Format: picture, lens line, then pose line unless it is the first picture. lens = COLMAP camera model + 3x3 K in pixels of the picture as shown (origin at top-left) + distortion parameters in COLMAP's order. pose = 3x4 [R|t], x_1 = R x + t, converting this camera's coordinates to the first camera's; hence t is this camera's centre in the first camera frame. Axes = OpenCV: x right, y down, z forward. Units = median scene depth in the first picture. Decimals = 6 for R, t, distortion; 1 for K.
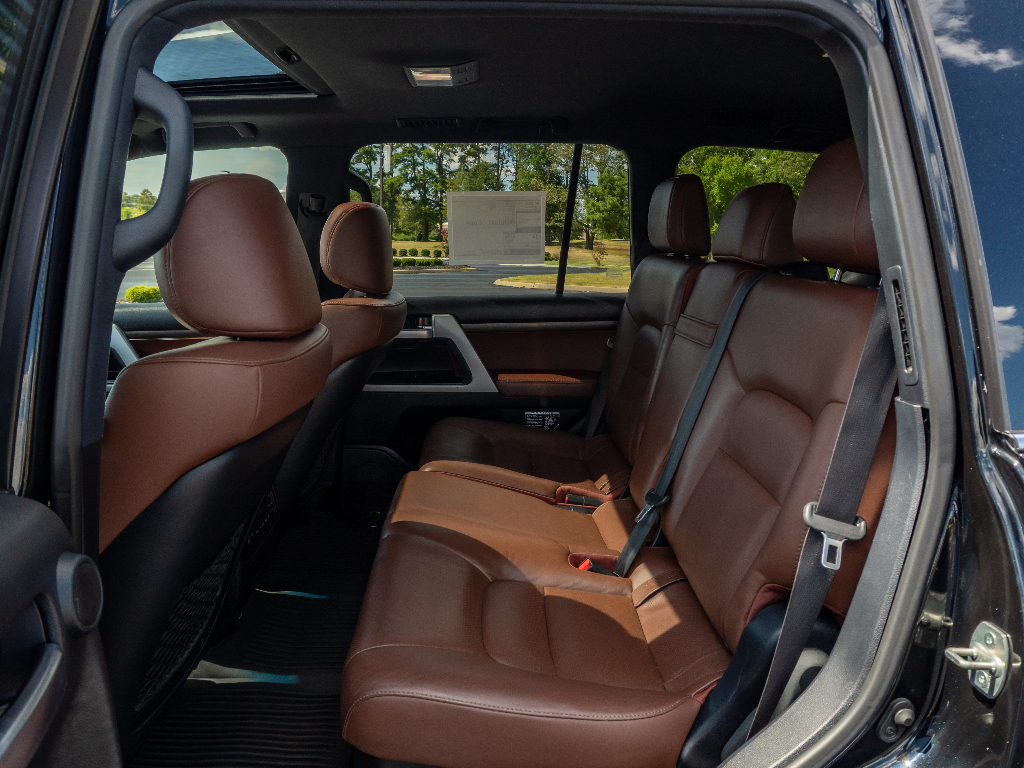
lens RADIAL K [[786.8, 0, 512.0], [0, 786.8, 384.0], [0, 0, 1]] dist [-0.035865, 0.003013]
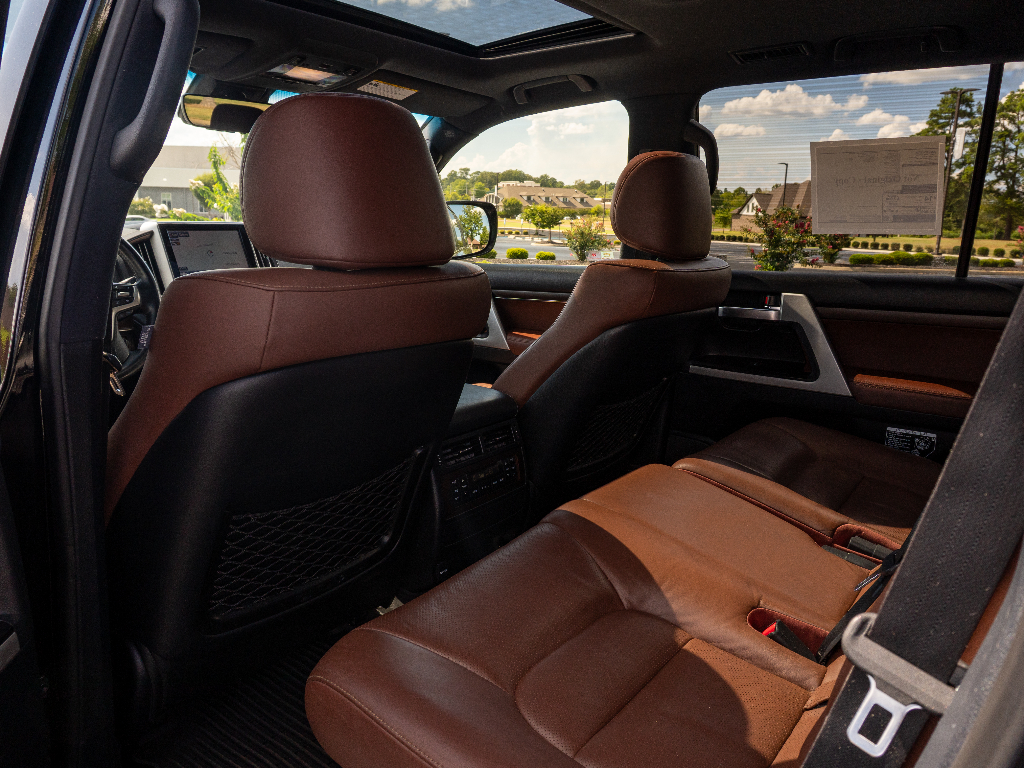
lens RADIAL K [[786.8, 0, 512.0], [0, 786.8, 384.0], [0, 0, 1]] dist [-0.035865, 0.003013]
pose [[0.784886, 0.135268, -0.604695, 0.203388], [-0.129540, 0.990138, 0.053348, 0.000591], [0.605948, 0.036461, 0.794668, 0.180796]]
